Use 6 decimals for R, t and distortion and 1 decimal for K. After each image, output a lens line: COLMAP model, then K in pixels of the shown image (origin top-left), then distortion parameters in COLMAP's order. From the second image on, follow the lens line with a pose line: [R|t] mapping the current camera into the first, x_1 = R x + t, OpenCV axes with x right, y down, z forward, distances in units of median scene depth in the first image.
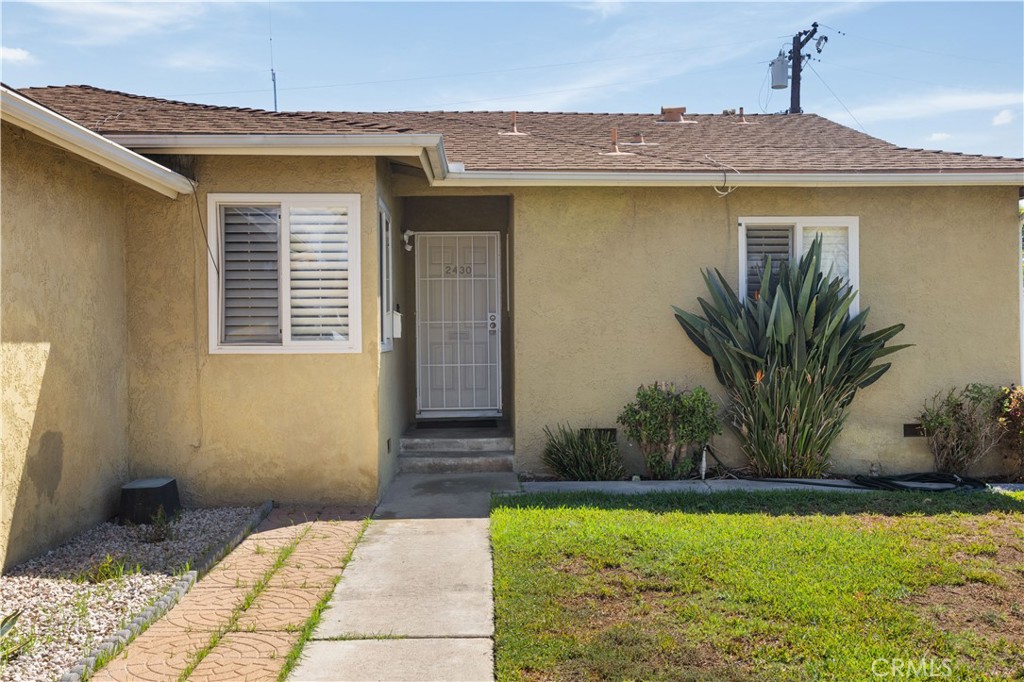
lens RADIAL K [[953.1, 0, 511.2], [0, 953.1, 346.0], [0, 0, 1]] dist [-0.002732, 0.000000]
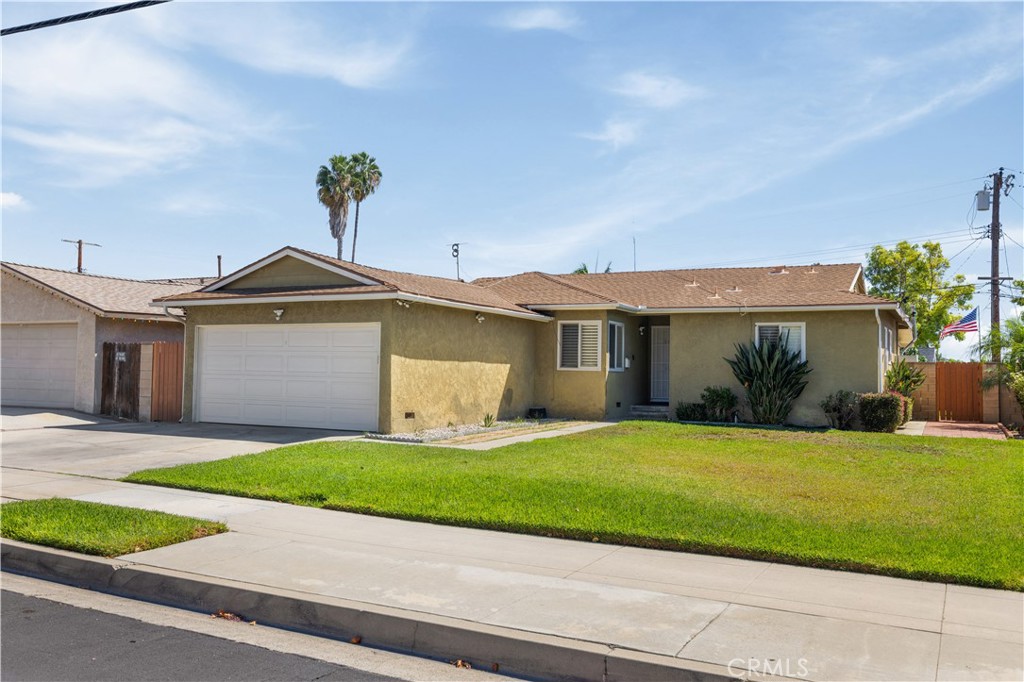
lens RADIAL K [[956.5, 0, 513.2], [0, 956.5, 335.0], [0, 0, 1]] dist [-0.005529, 0.000000]
pose [[0.868921, 0.002354, -0.494944, 0.962682], [-0.032104, 0.998151, -0.051615, 0.051528], [0.493908, 0.060739, 0.867390, -1.570379]]
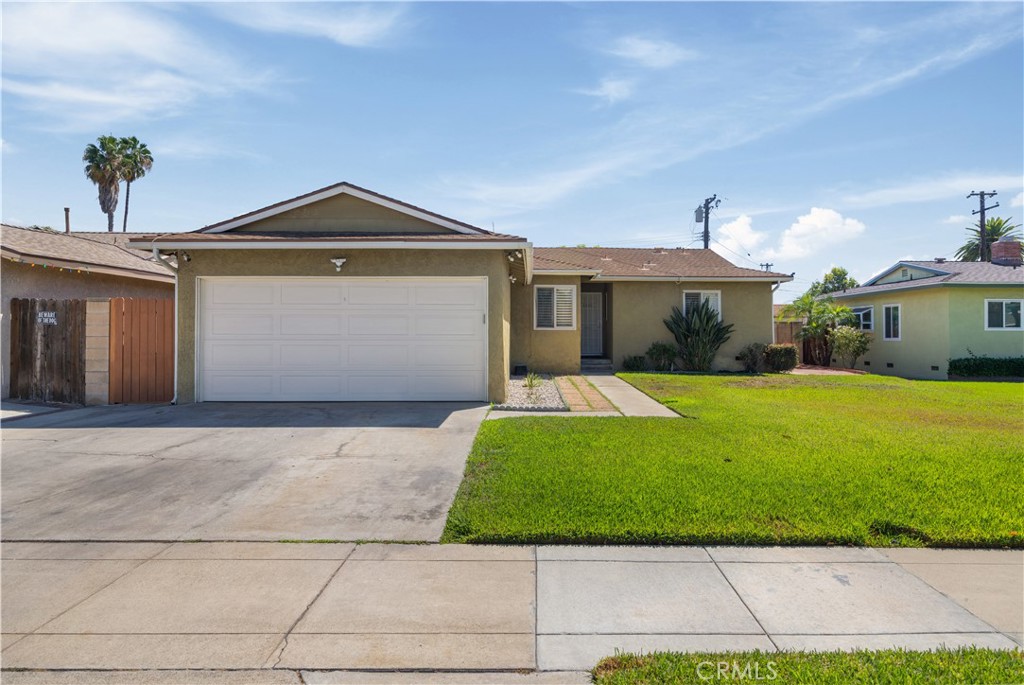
lens RADIAL K [[619.1, 0, 538.1], [0, 619.1, 331.2], [0, 0, 1]] dist [-0.005529, 0.000524]
pose [[0.999893, 0.007730, 0.012443, -0.275167], [-0.007395, 0.999616, -0.026701, 0.061641], [-0.012644, 0.026606, 0.999566, -1.075933]]
